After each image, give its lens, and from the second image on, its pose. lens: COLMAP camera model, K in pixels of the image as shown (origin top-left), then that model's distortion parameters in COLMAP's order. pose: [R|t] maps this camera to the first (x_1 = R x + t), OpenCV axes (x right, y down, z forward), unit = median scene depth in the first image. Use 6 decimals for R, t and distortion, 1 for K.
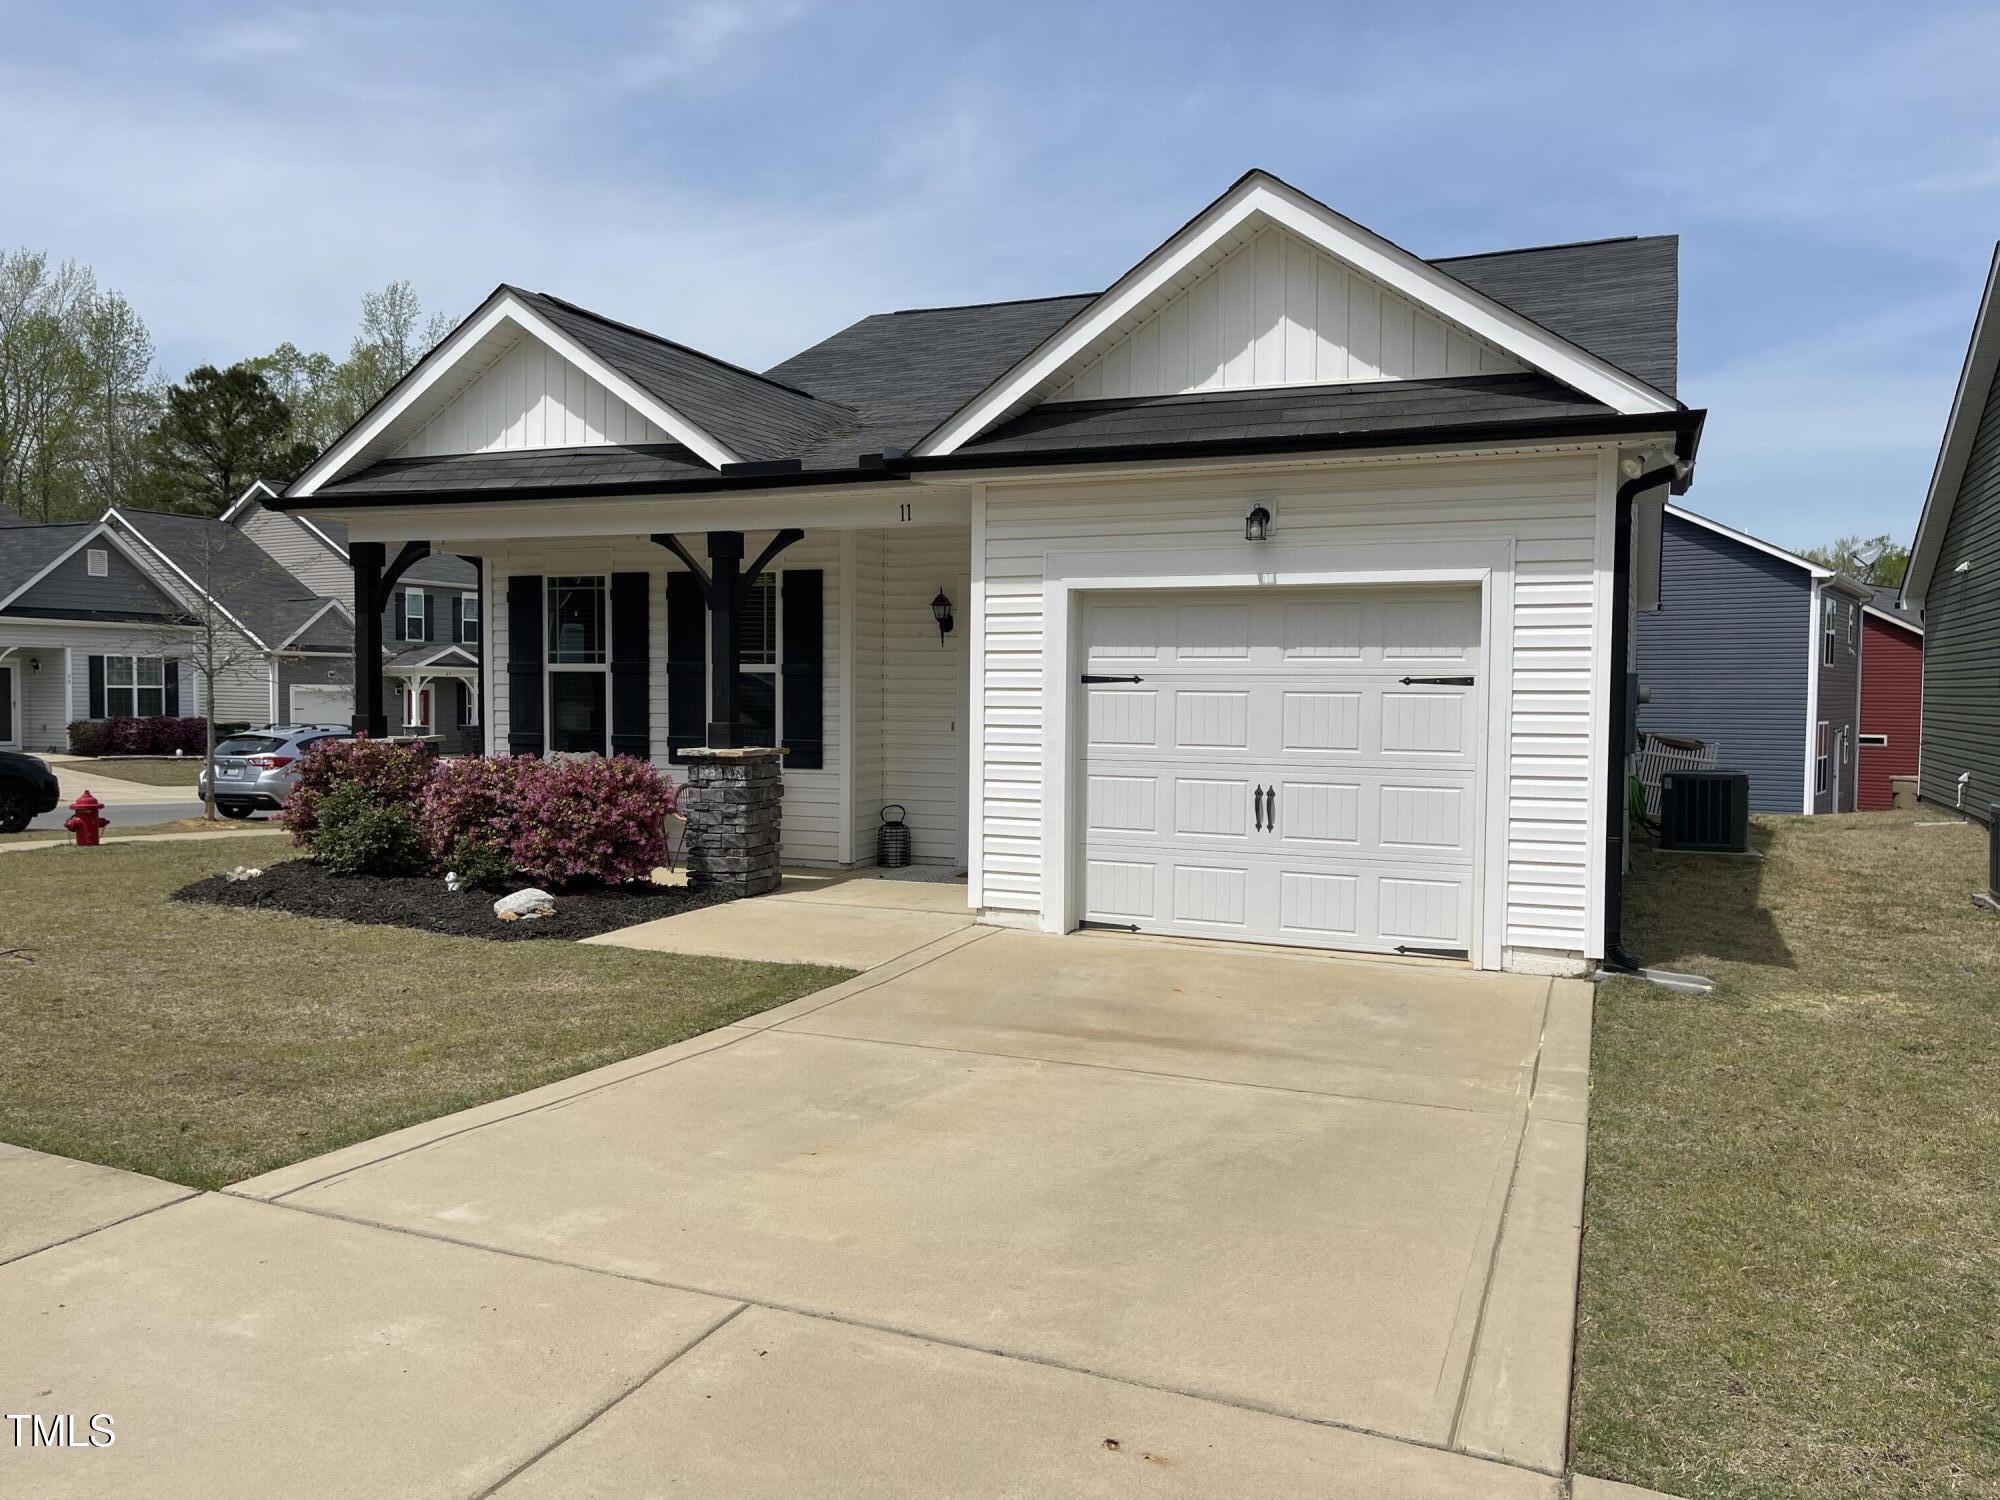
lens RADIAL K [[1506.3, 0, 997.8], [0, 1506.3, 744.1], [0, 0, 1]] dist [0.066634, -0.087093]
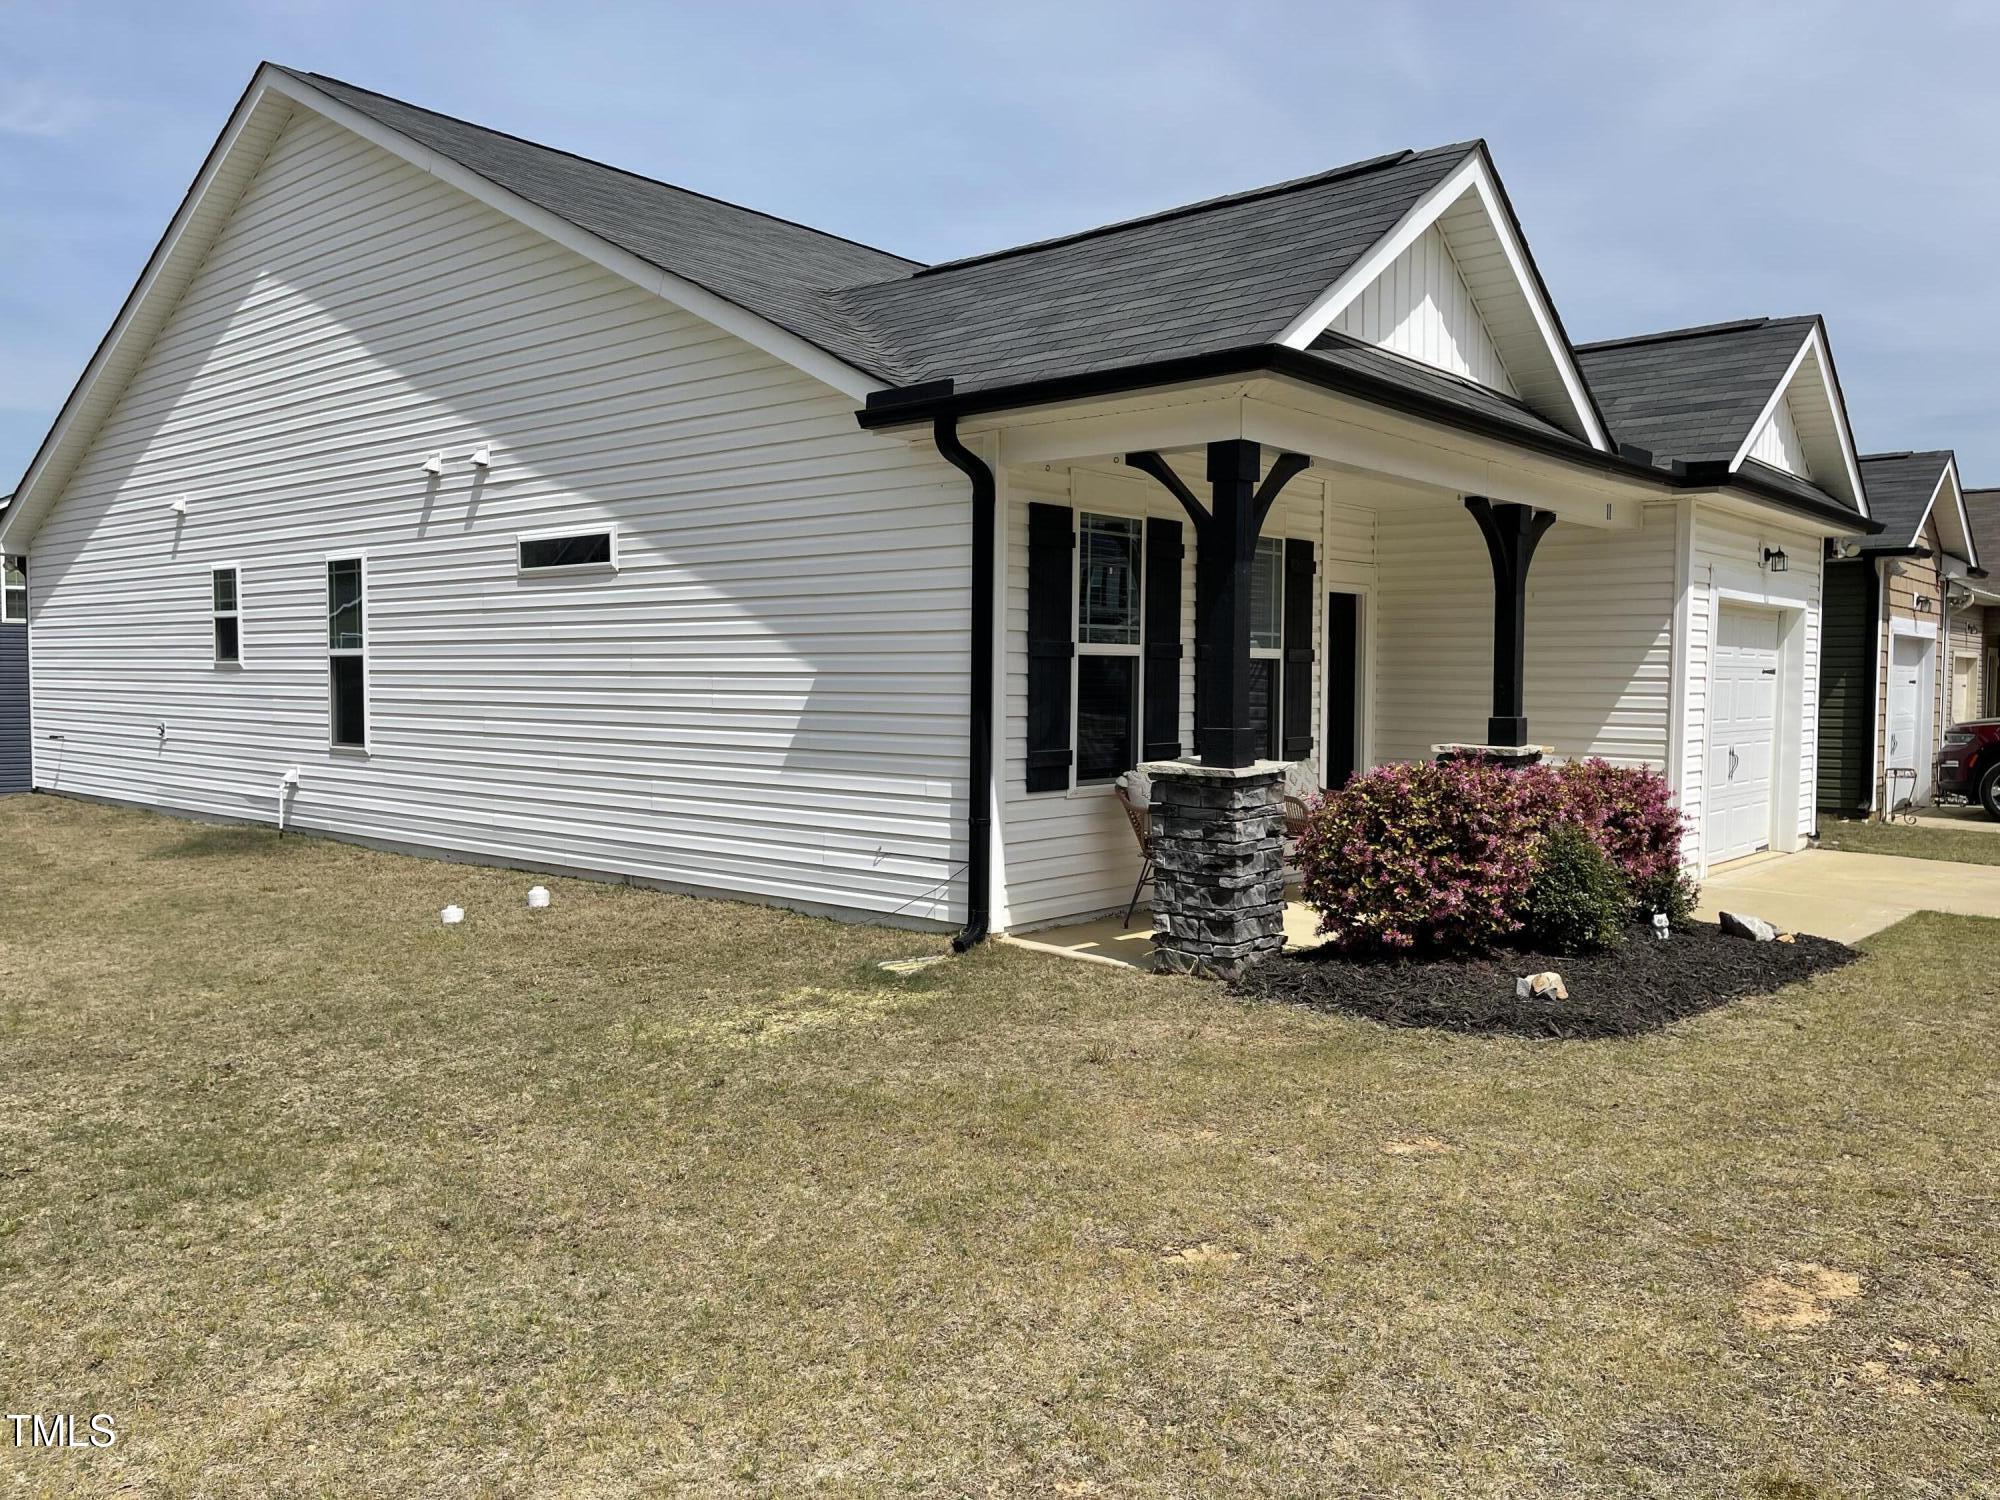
lens RADIAL K [[1506.3, 0, 1012.5], [0, 1506.3, 751.6], [0, 0, 1]] dist [0.066634, -0.087093]
pose [[0.305418, -0.055529, 0.950598, -1.266707], [0.030122, 0.998362, 0.048641, -0.052595], [-0.951742, 0.013778, 0.306590, 1.123907]]
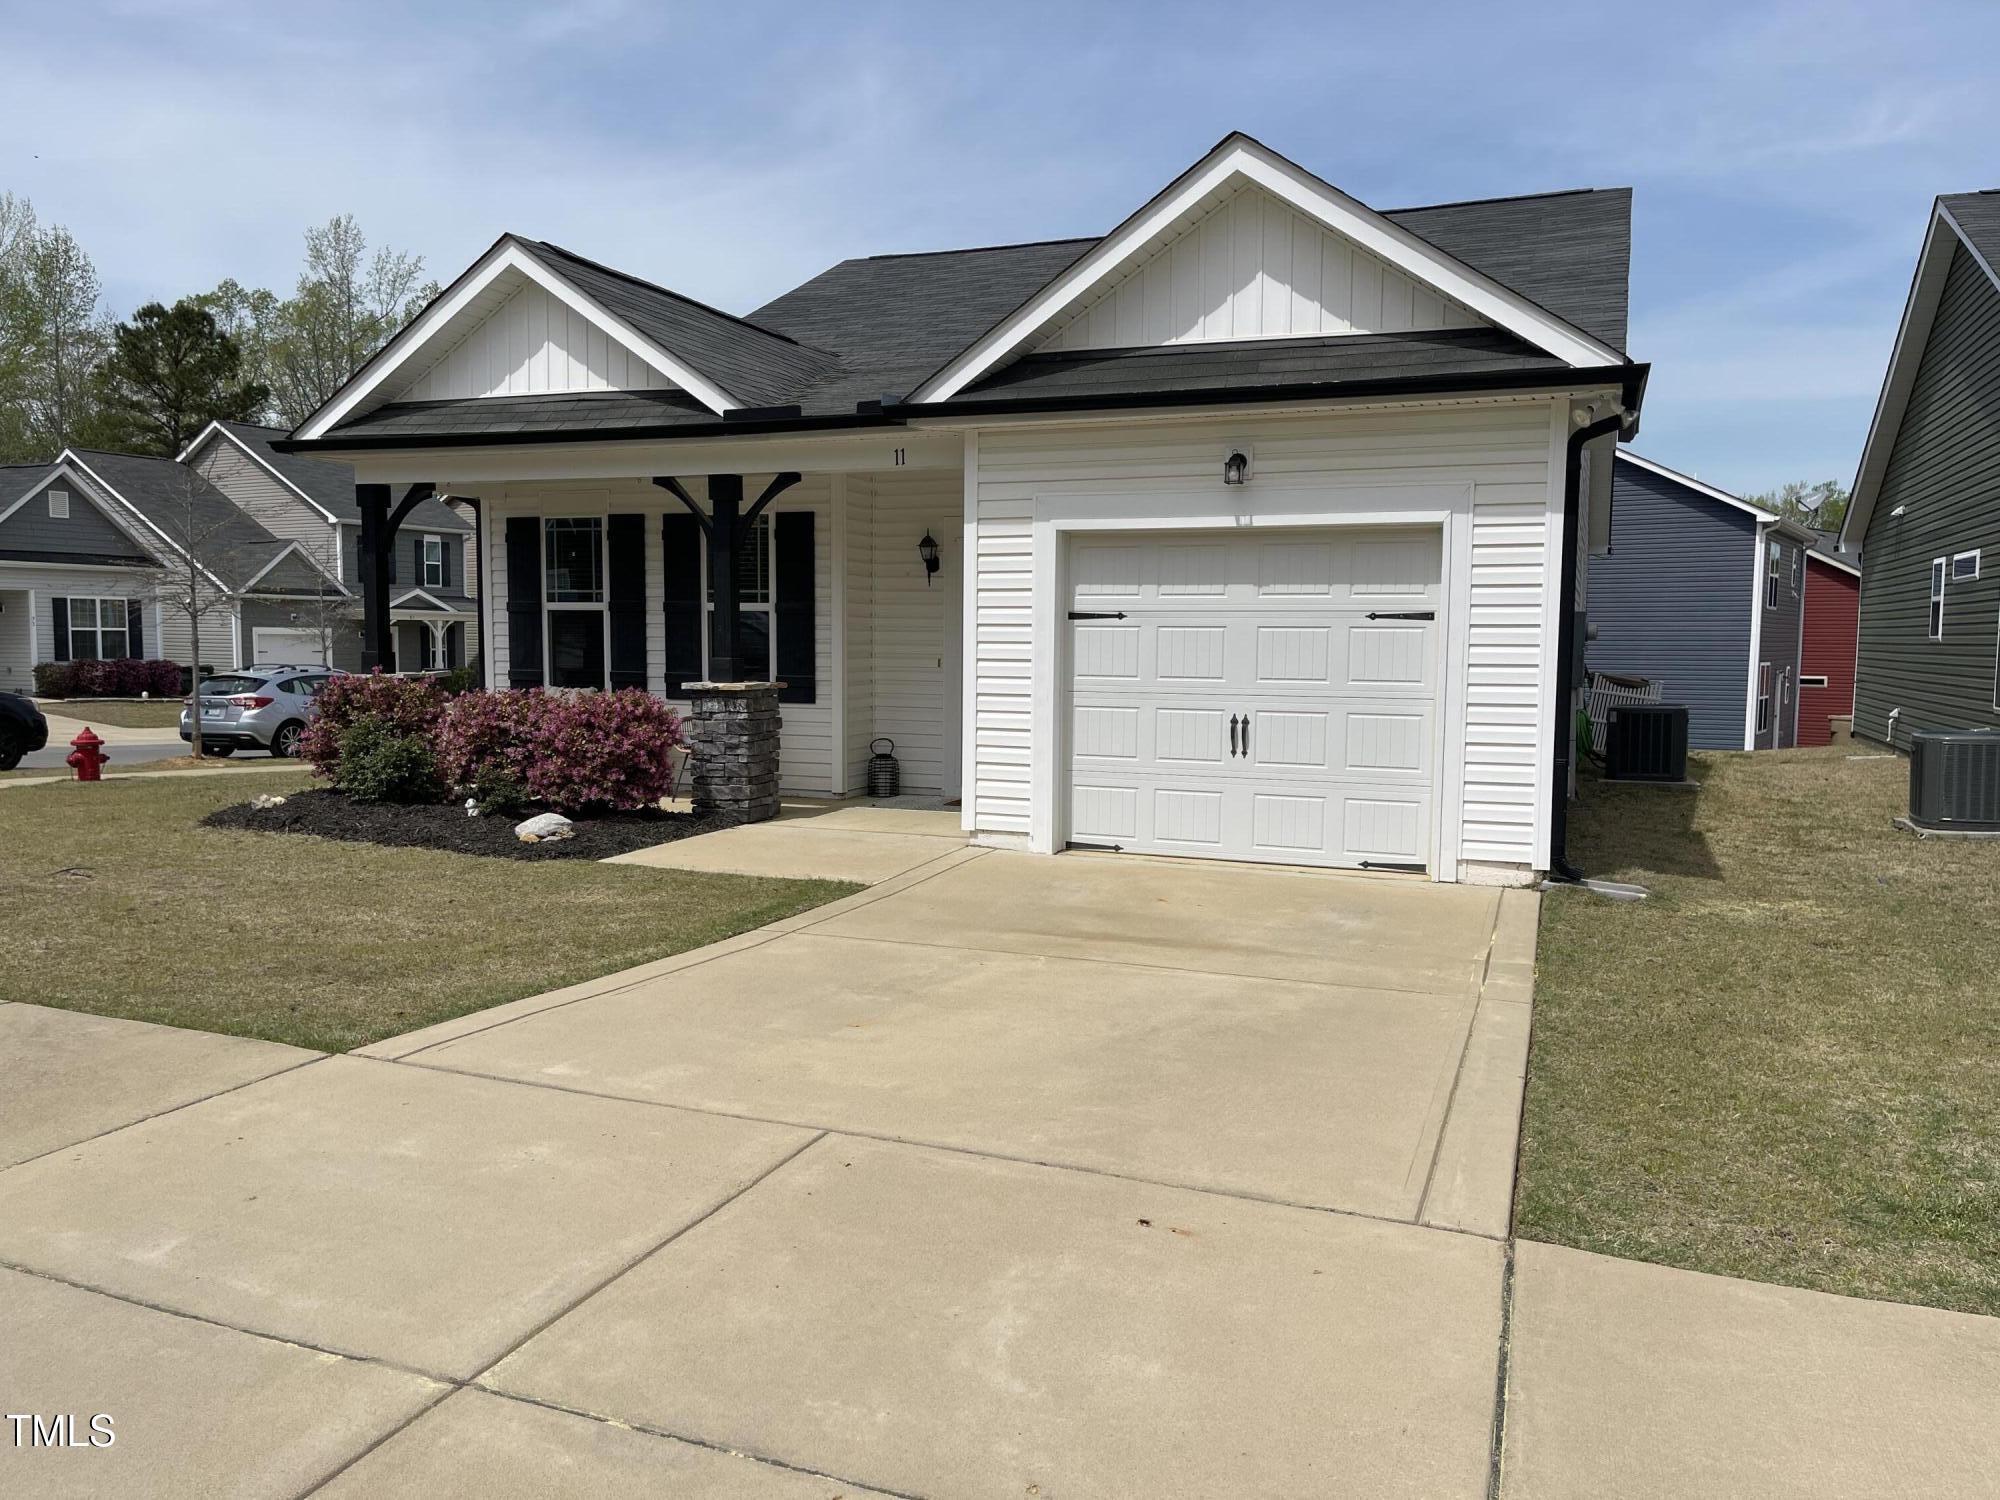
lens RADIAL K [[1506.3, 0, 993.3], [0, 1506.3, 750.8], [0, 0, 1]] dist [0.066634, -0.087093]
pose [[0.999675, -0.002198, 0.025383, -0.024330], [0.001167, 0.999177, 0.040544, 0.009087], [-0.025452, -0.040501, 0.998855, -0.064891]]
